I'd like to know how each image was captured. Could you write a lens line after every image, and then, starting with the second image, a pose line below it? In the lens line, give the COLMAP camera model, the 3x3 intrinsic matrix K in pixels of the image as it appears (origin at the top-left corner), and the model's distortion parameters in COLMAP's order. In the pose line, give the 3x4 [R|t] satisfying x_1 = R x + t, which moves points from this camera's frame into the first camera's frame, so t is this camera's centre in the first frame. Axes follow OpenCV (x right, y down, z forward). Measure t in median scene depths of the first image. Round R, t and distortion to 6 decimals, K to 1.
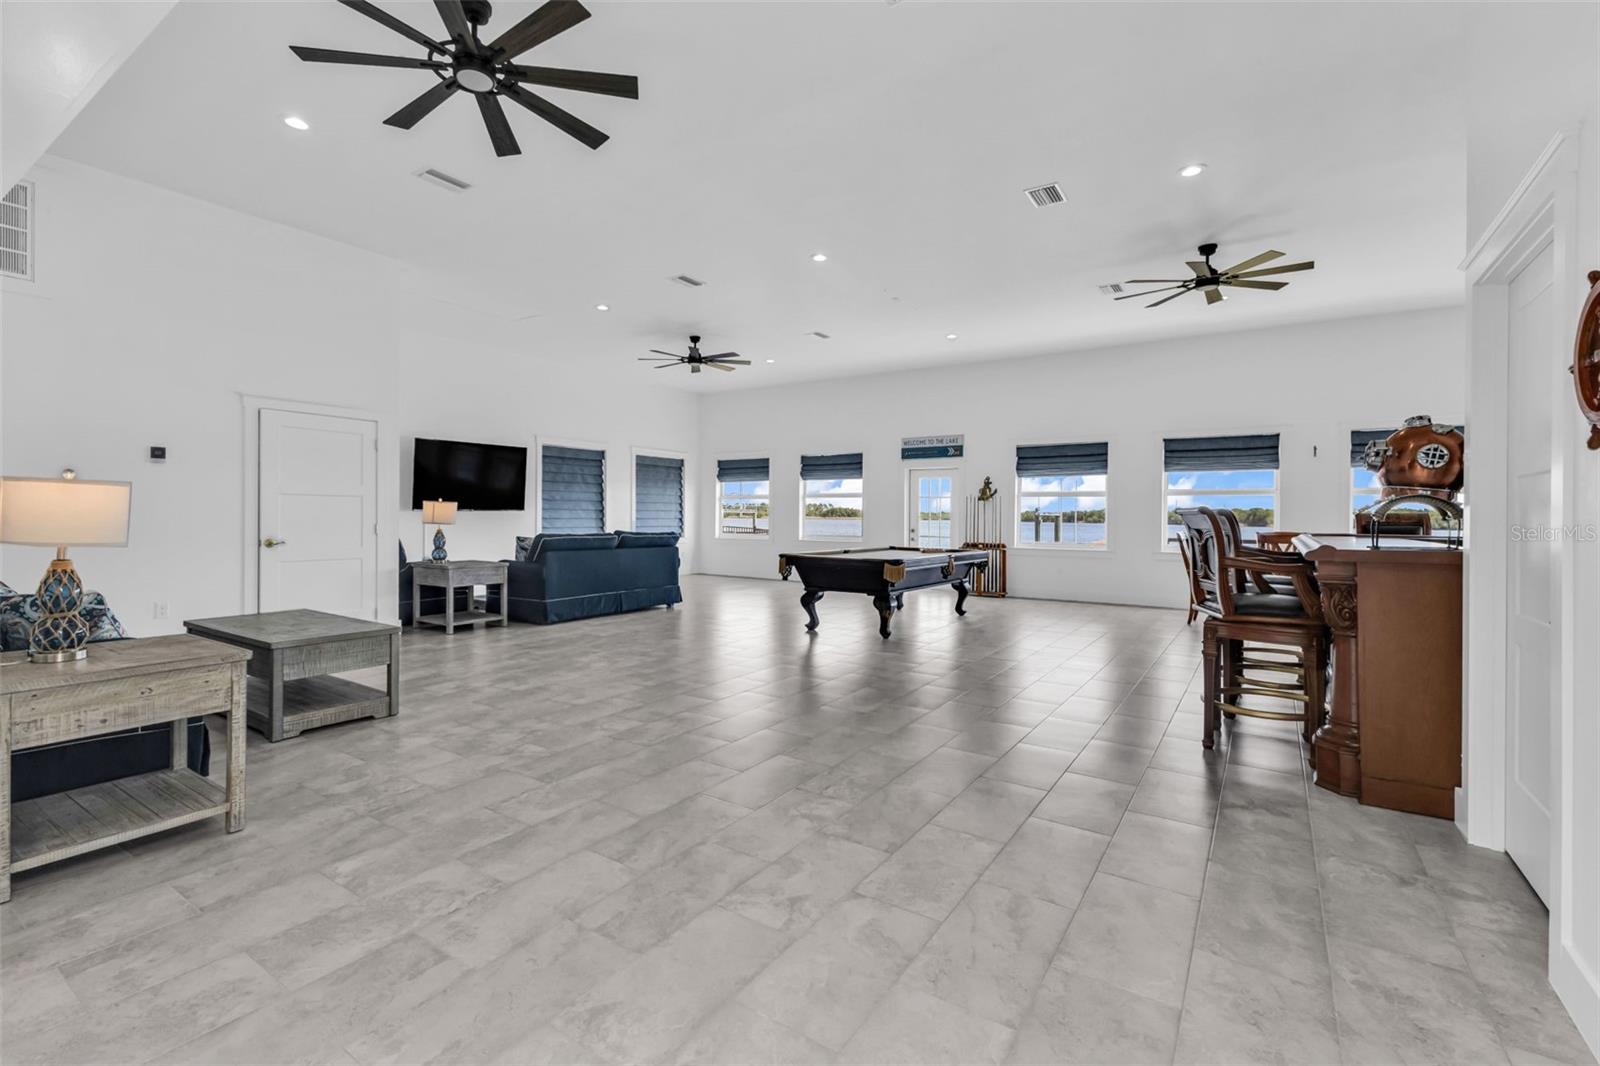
lens RADIAL K [[699.3, 0, 797.0], [0, 699.3, 534.3], [0, 0, 1]] dist [0.012144, -0.002122]
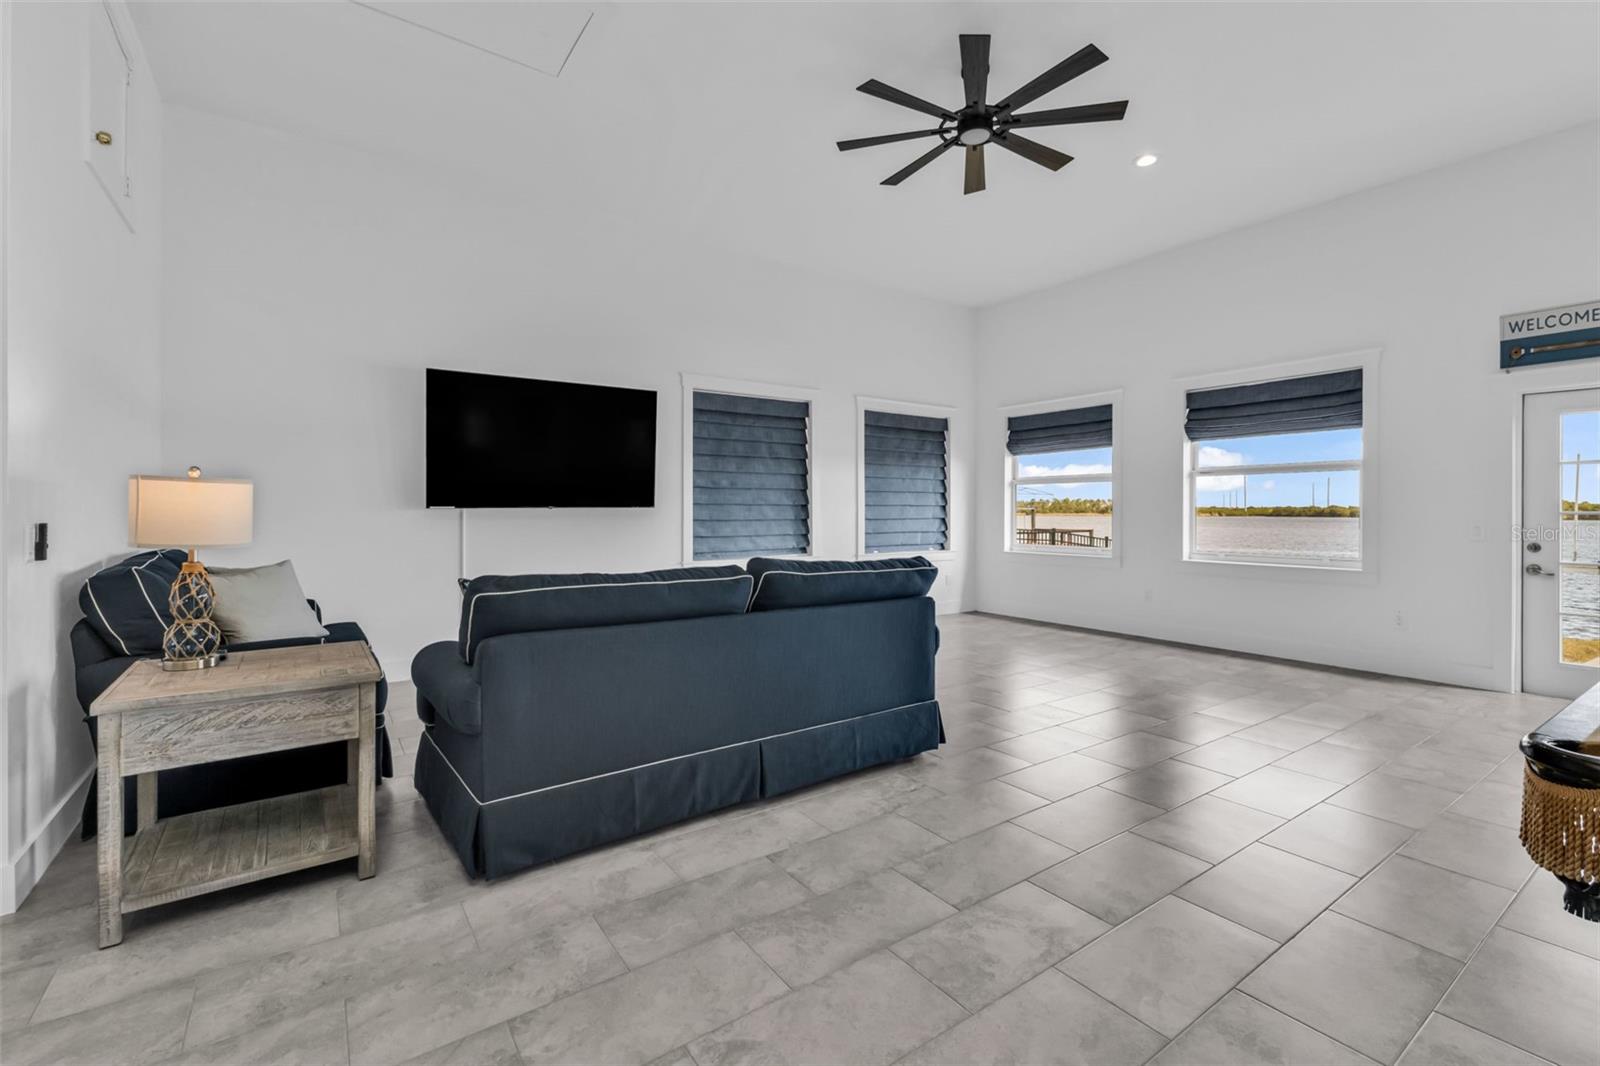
lens RADIAL K [[699.3, 0, 801.2], [0, 699.3, 514.7], [0, 0, 1]] dist [0.012144, -0.002122]
pose [[0.933340, -0.006171, -0.358939, -0.081811], [-0.002916, 0.999689, -0.024769, -0.013853], [0.358981, 0.024165, 0.933032, 0.503862]]
